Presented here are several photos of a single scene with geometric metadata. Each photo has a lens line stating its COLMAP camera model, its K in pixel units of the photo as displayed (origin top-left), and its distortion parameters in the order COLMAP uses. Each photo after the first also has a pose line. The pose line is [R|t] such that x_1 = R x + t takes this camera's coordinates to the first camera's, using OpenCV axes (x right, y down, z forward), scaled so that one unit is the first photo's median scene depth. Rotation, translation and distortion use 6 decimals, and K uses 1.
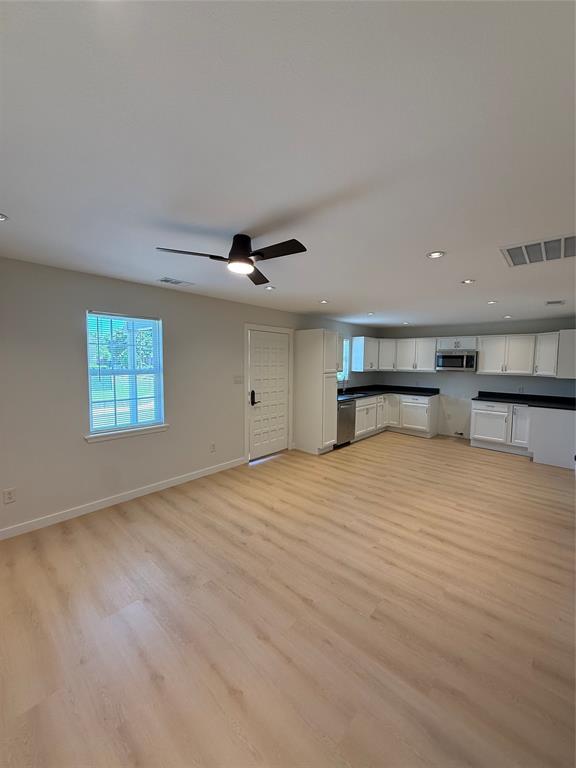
lens RADIAL K [[305.8, 0, 287.8], [0, 305.8, 380.9], [0, 0, 1]] dist [-0.000895, -0.000056]
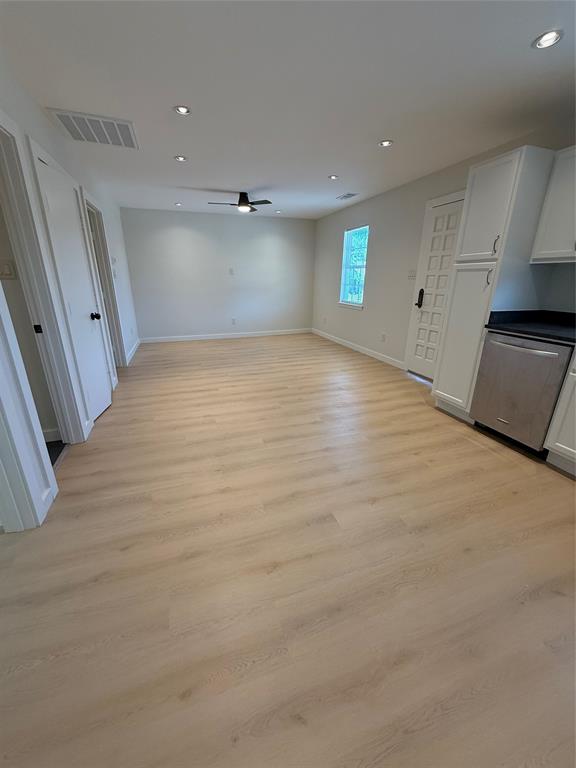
lens RADIAL K [[305.8, 0, 287.8], [0, 305.8, 380.9], [0, 0, 1]] dist [-0.000895, -0.000056]
pose [[-0.484056, 0.265556, -0.833768, 0.678297], [-0.071774, 0.937578, 0.340289, 0.007708], [0.872088, 0.224562, -0.434780, 0.915485]]
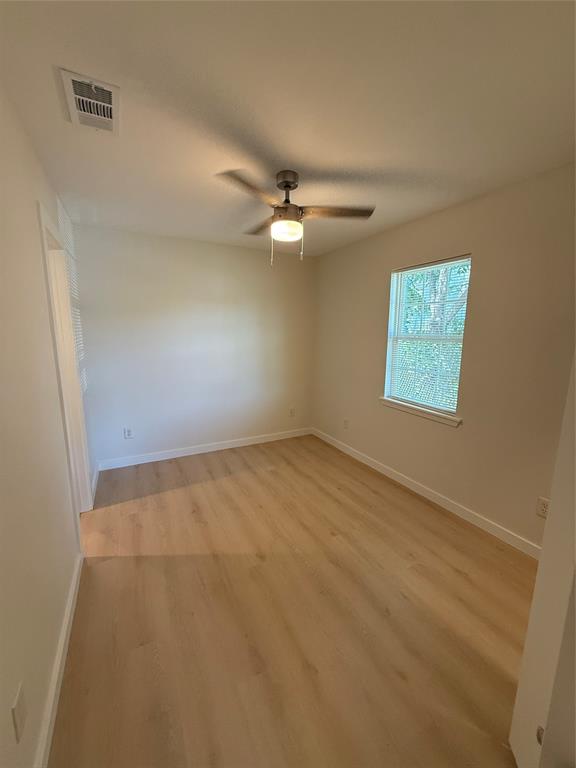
lens RADIAL K [[305.8, 0, 287.8], [0, 305.8, 380.9], [0, 0, 1]] dist [-0.000895, -0.000056]
pose [[-0.334325, 0.147284, -0.930878, 0.211455], [-0.071547, 0.980897, 0.180894, -0.021797], [0.939738, 0.127079, -0.317400, 0.553532]]
